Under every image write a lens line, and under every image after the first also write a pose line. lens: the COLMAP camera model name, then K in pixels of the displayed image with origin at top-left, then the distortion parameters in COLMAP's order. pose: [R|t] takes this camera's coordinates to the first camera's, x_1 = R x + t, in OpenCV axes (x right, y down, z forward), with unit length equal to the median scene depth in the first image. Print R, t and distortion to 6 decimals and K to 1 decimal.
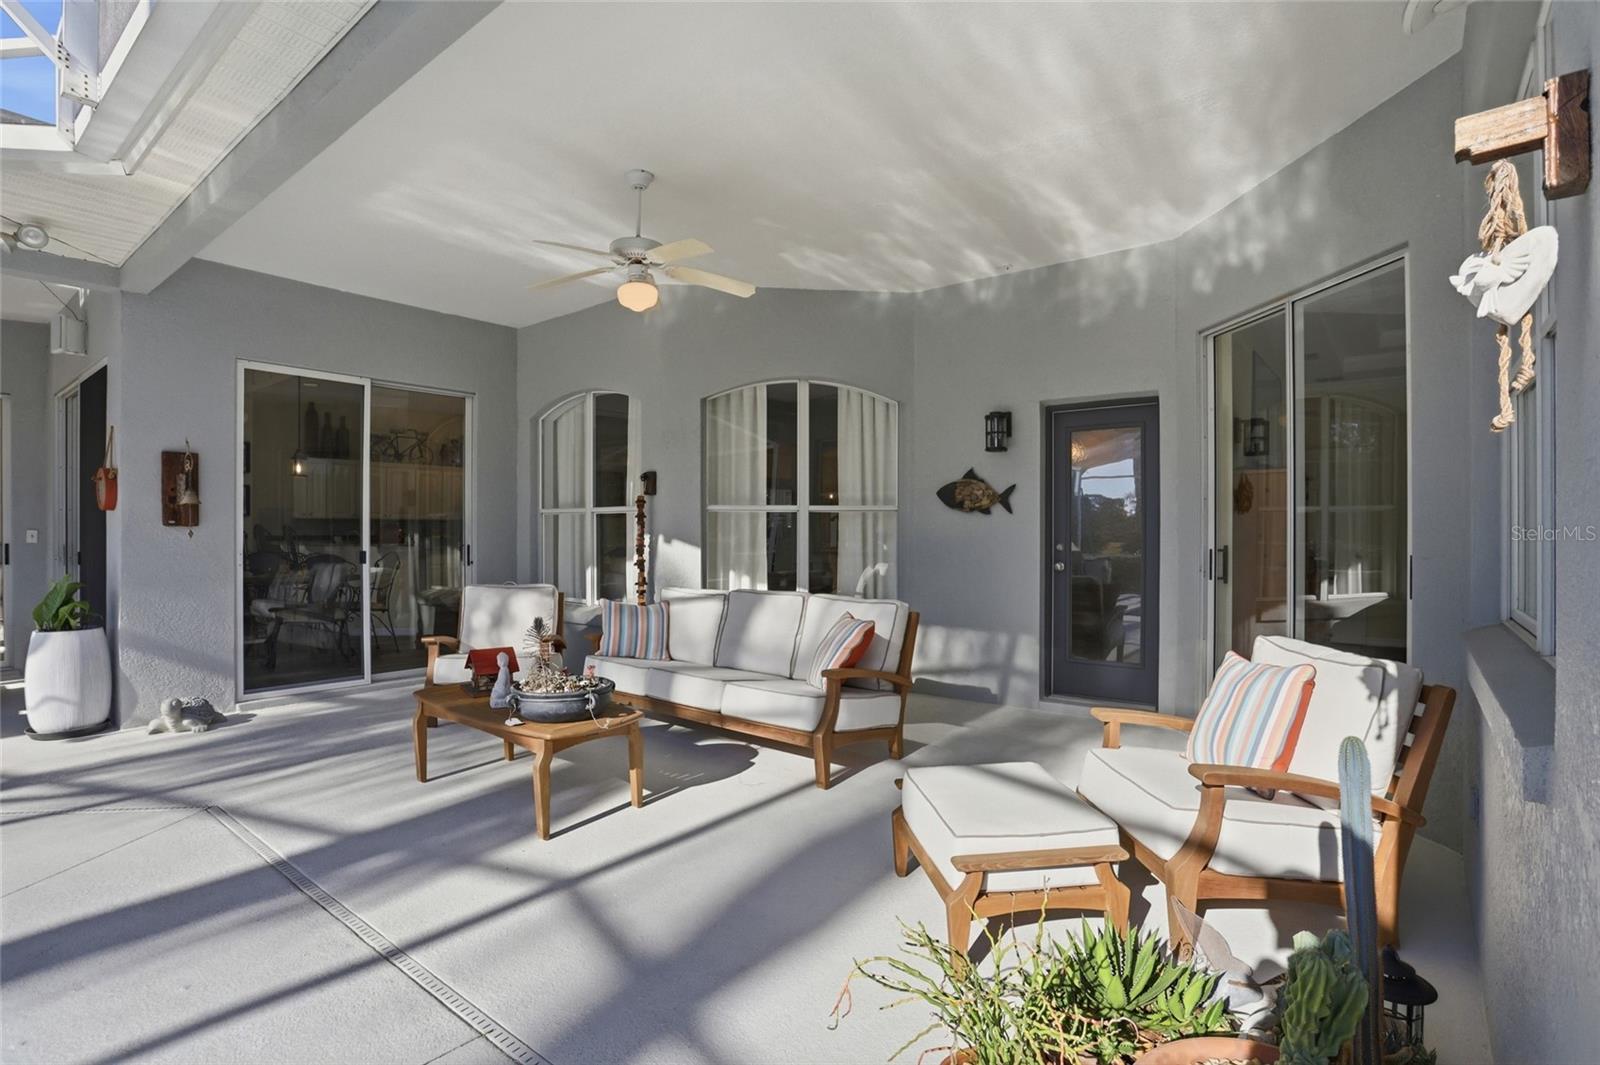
lens RADIAL K [[782.2, 0, 802.6], [0, 782.2, 539.2], [0, 0, 1]] dist [-0.052824, 0.012191]
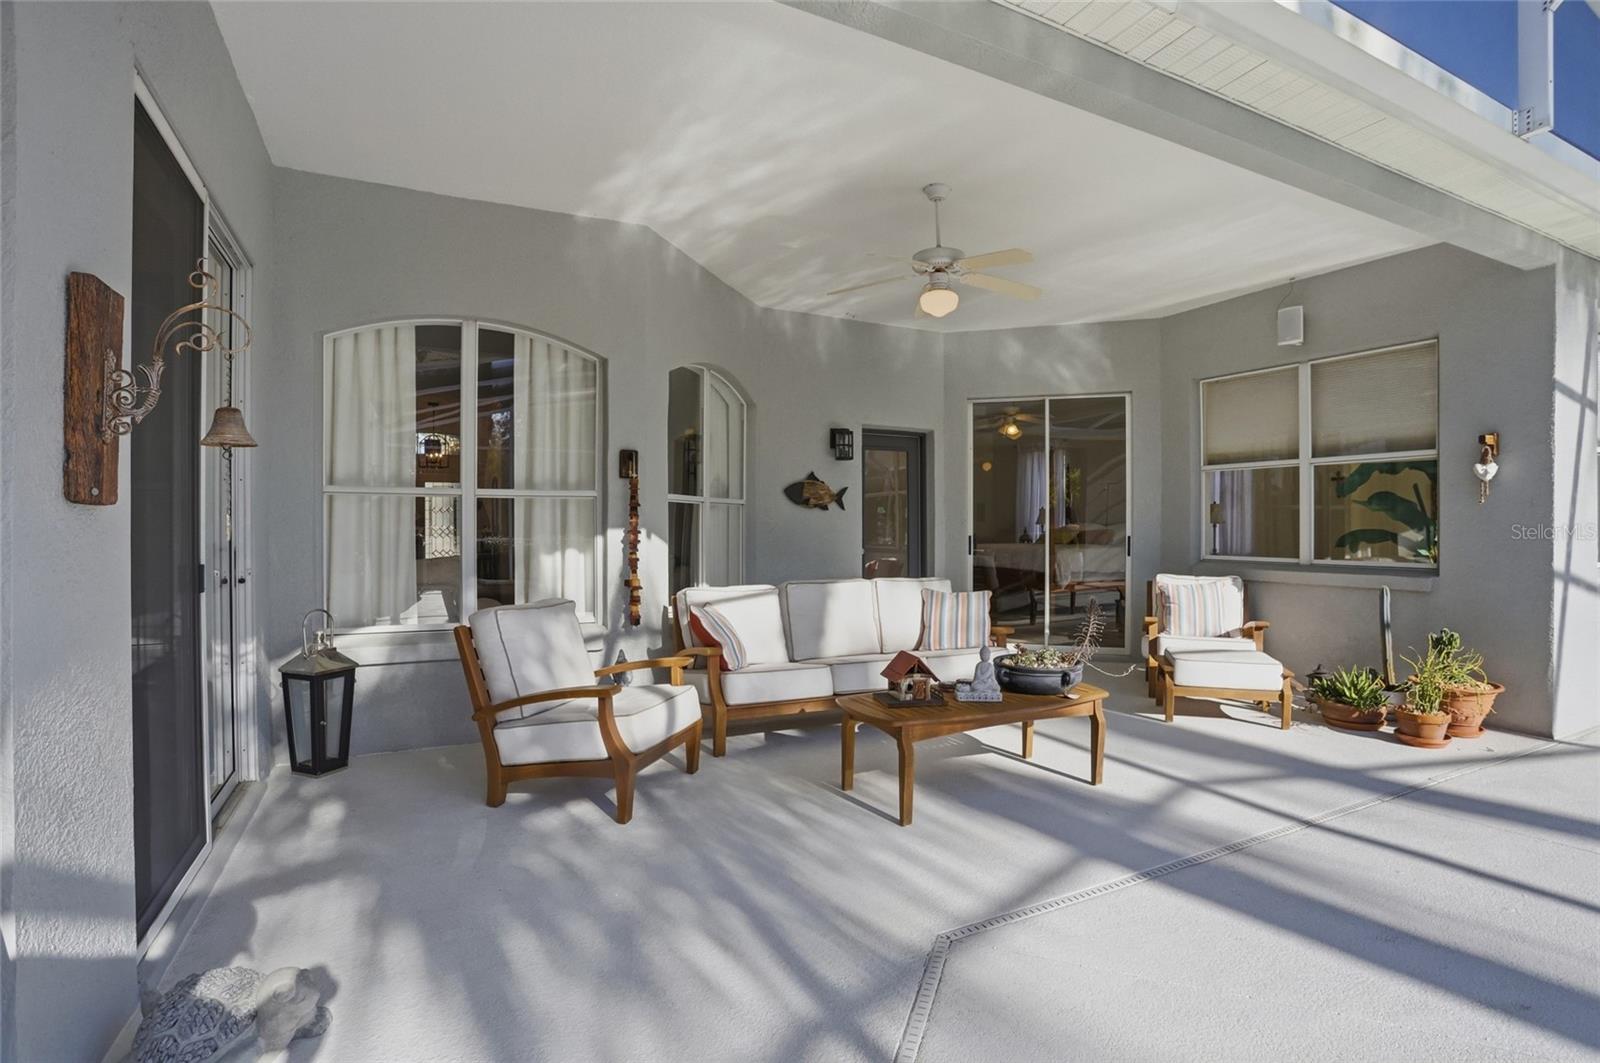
lens RADIAL K [[782.2, 0, 789.2], [0, 782.2, 528.7], [0, 0, 1]] dist [-0.052824, 0.012191]
pose [[0.403883, -0.004448, 0.914800, -0.928397], [0.005190, 0.999983, 0.002571, -0.005830], [-0.914796, 0.003709, 0.403899, 0.558757]]
